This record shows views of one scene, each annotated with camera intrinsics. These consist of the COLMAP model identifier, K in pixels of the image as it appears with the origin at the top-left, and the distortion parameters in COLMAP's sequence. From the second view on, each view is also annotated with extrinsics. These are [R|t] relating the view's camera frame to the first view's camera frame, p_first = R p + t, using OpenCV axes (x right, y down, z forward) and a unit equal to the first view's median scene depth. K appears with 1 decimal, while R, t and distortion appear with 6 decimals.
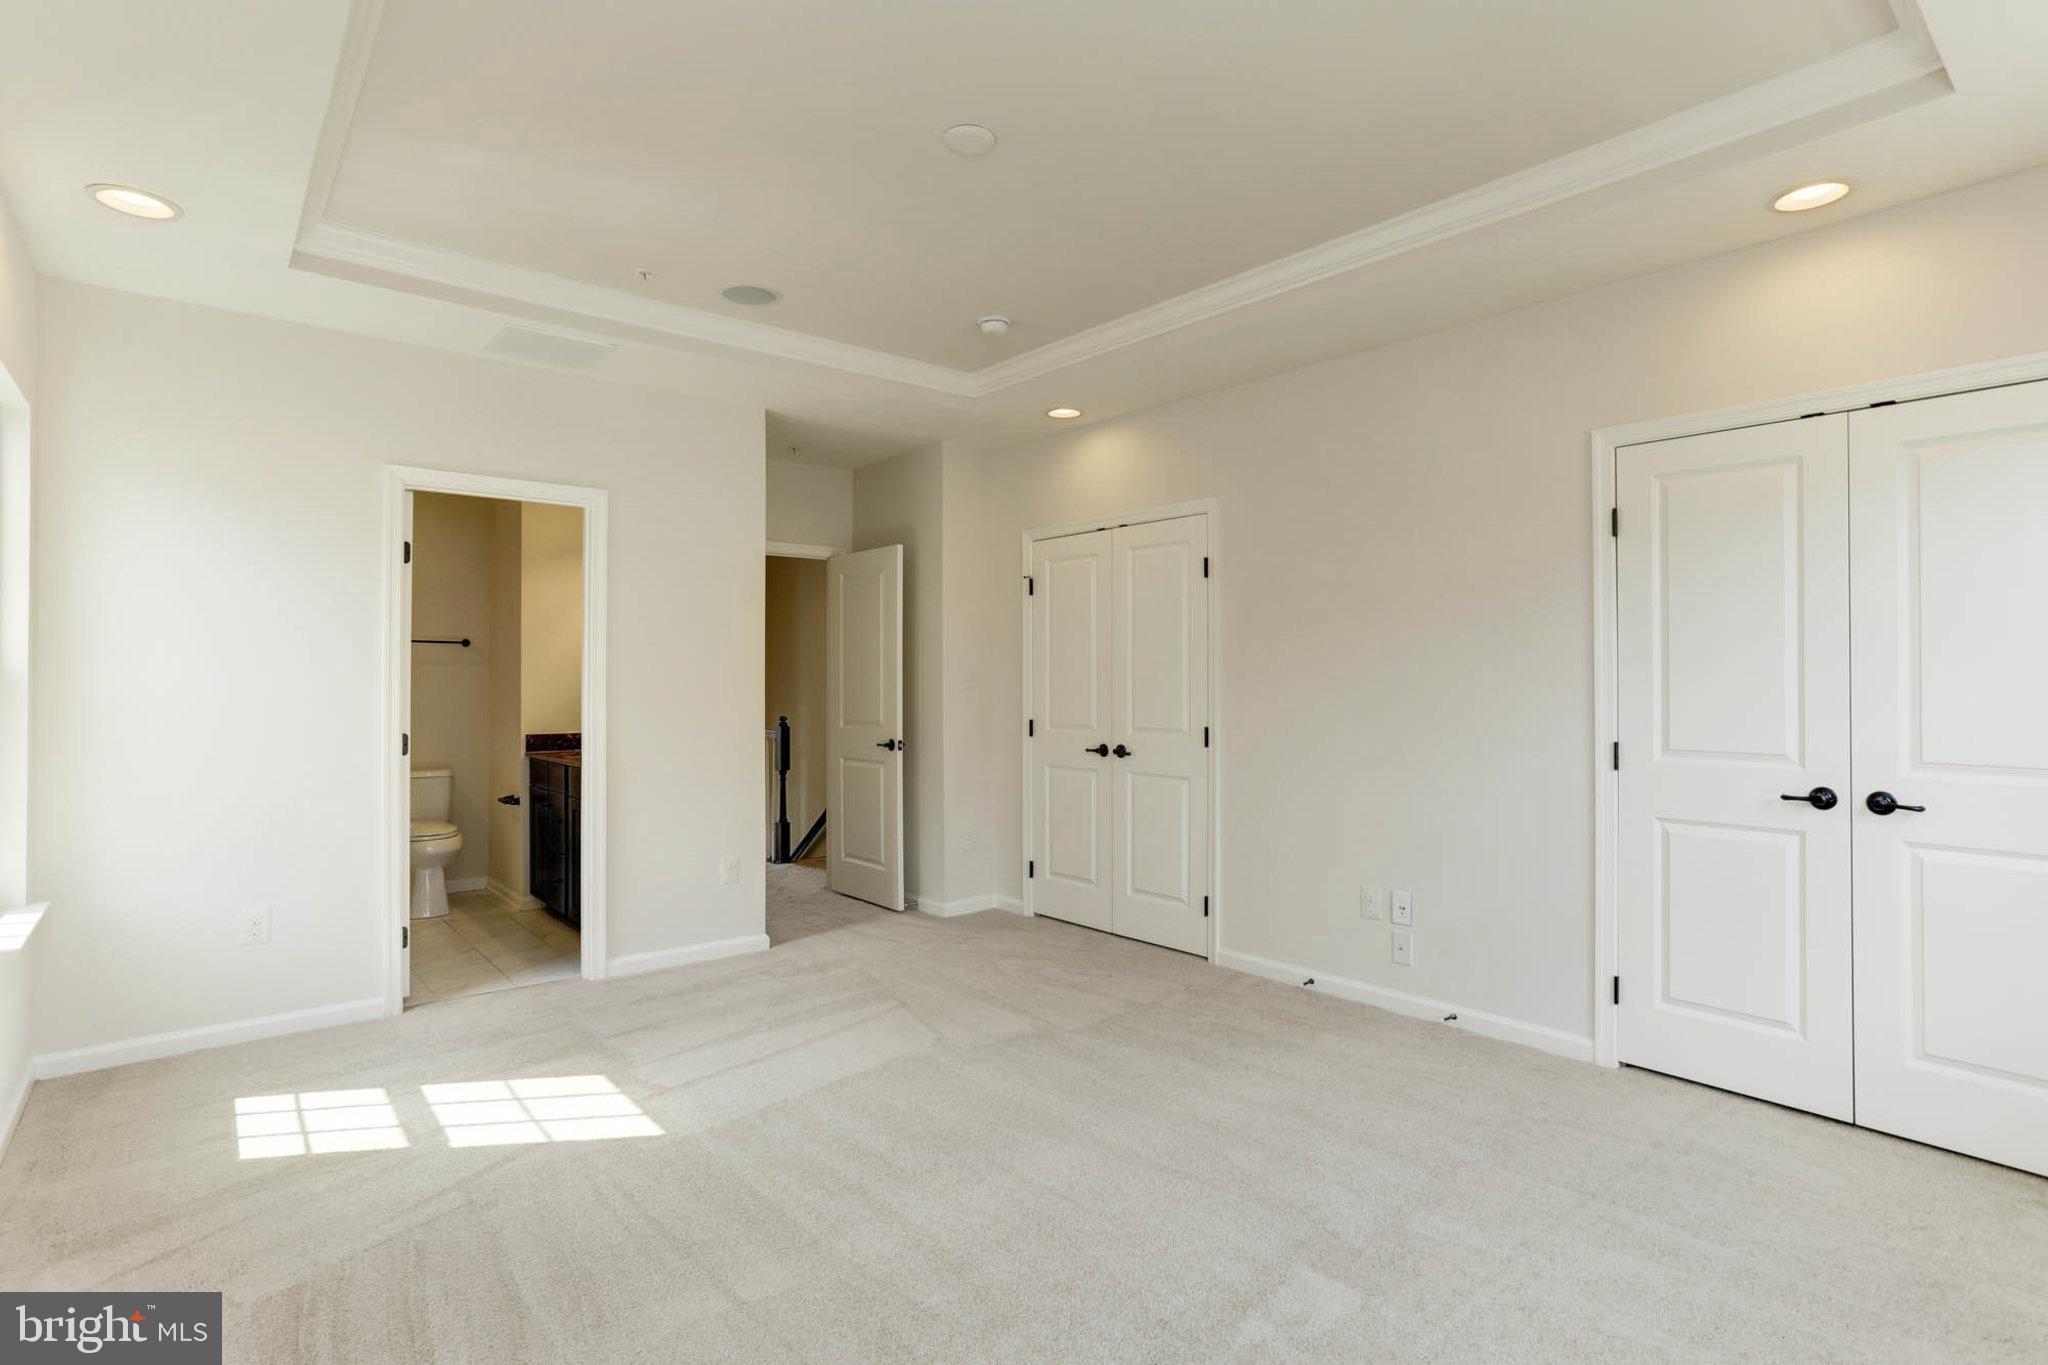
lens RADIAL K [[1010.8, 0, 1016.5], [0, 1010.8, 662.2], [0, 0, 1]] dist [-0.046851, 0.025570]
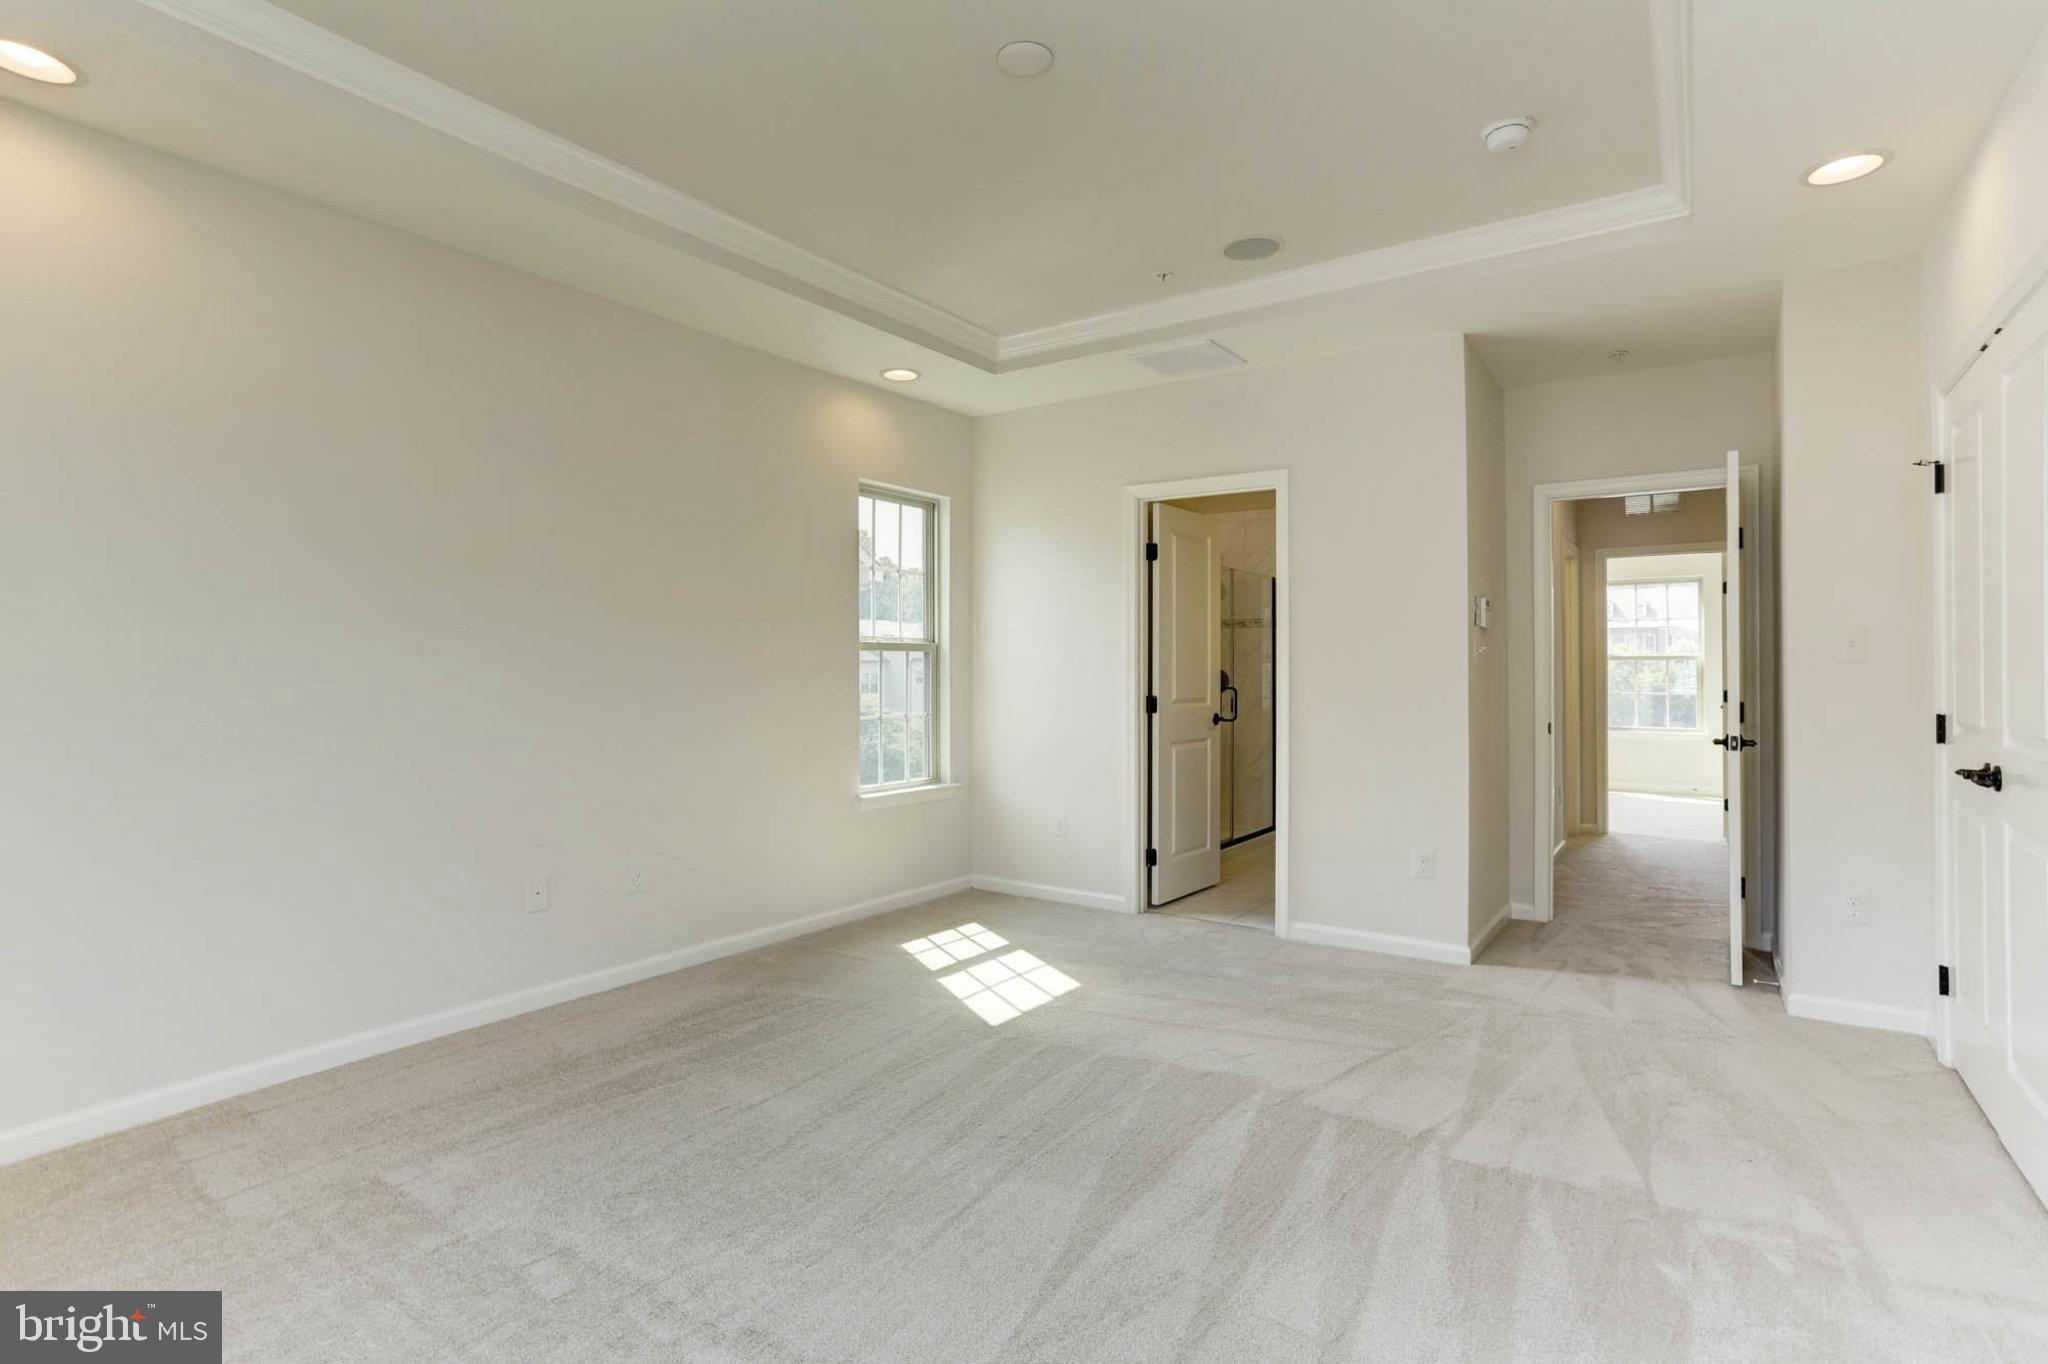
lens RADIAL K [[1010.8, 0, 1016.5], [0, 1010.8, 661.7], [0, 0, 1]] dist [-0.046851, 0.025570]
pose [[0.264936, -0.001665, -0.964264, 0.596014], [0.018110, 0.999831, 0.003249, 0.024057], [0.964096, -0.018324, 0.264922, 0.525203]]
